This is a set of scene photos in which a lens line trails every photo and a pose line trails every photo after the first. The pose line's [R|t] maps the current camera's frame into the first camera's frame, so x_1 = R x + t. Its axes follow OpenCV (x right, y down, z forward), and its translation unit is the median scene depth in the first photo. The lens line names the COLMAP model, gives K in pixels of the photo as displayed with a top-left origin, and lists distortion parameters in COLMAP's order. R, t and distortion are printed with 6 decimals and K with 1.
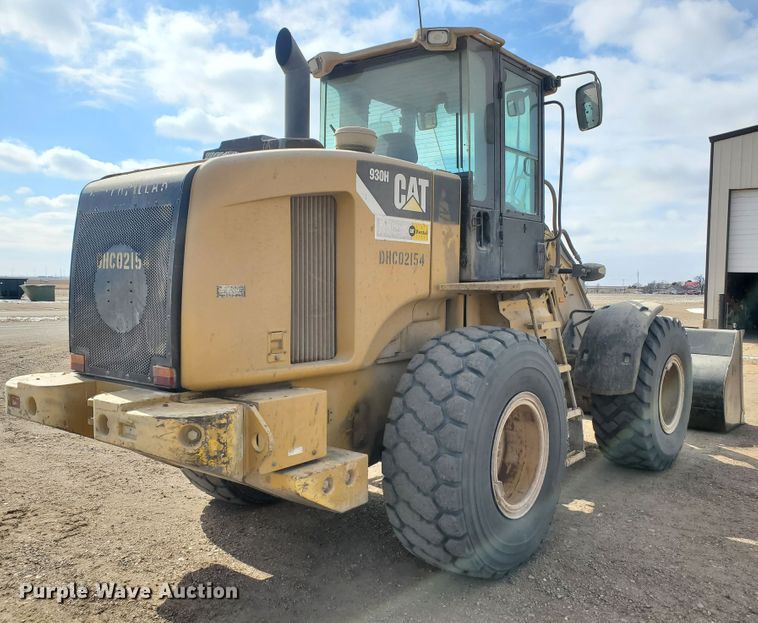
lens RADIAL K [[702.0, 0, 379.0], [0, 702.0, 311.5], [0, 0, 1]] dist [0.008797, 0.017294]
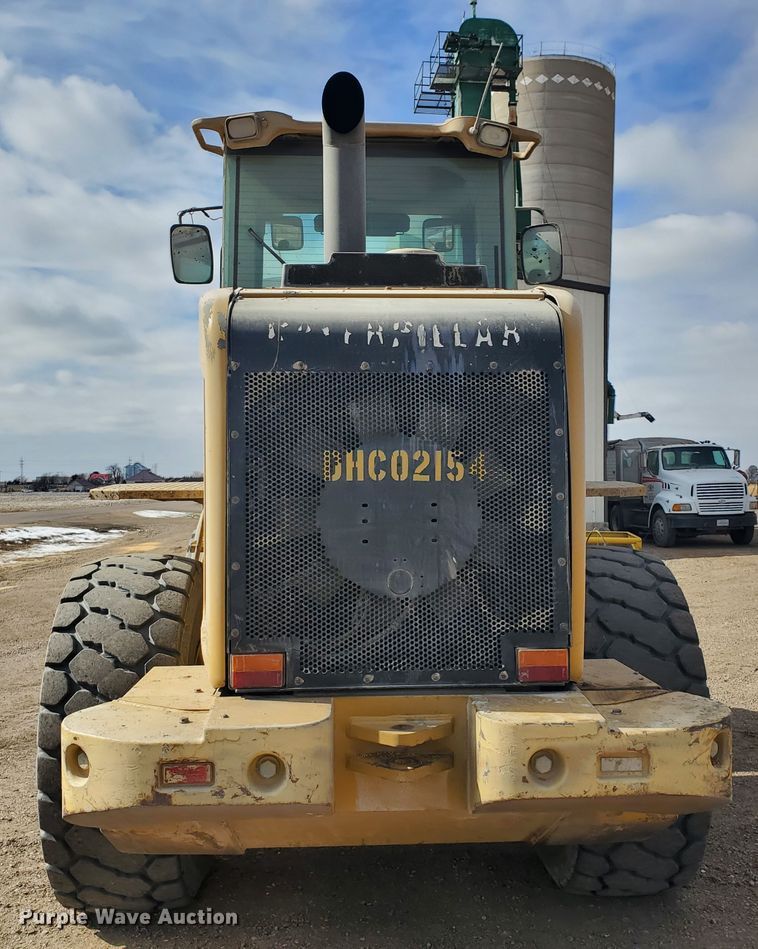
lens RADIAL K [[1059.8, 0, 379.0], [0, 1059.8, 474.5], [0, 0, 1]] dist [0.002349, -0.020770]
pose [[0.730795, -0.019744, 0.682311, -0.902370], [0.047945, 0.998598, -0.022456, -0.046338], [-0.680911, 0.049124, 0.730717, 0.404067]]
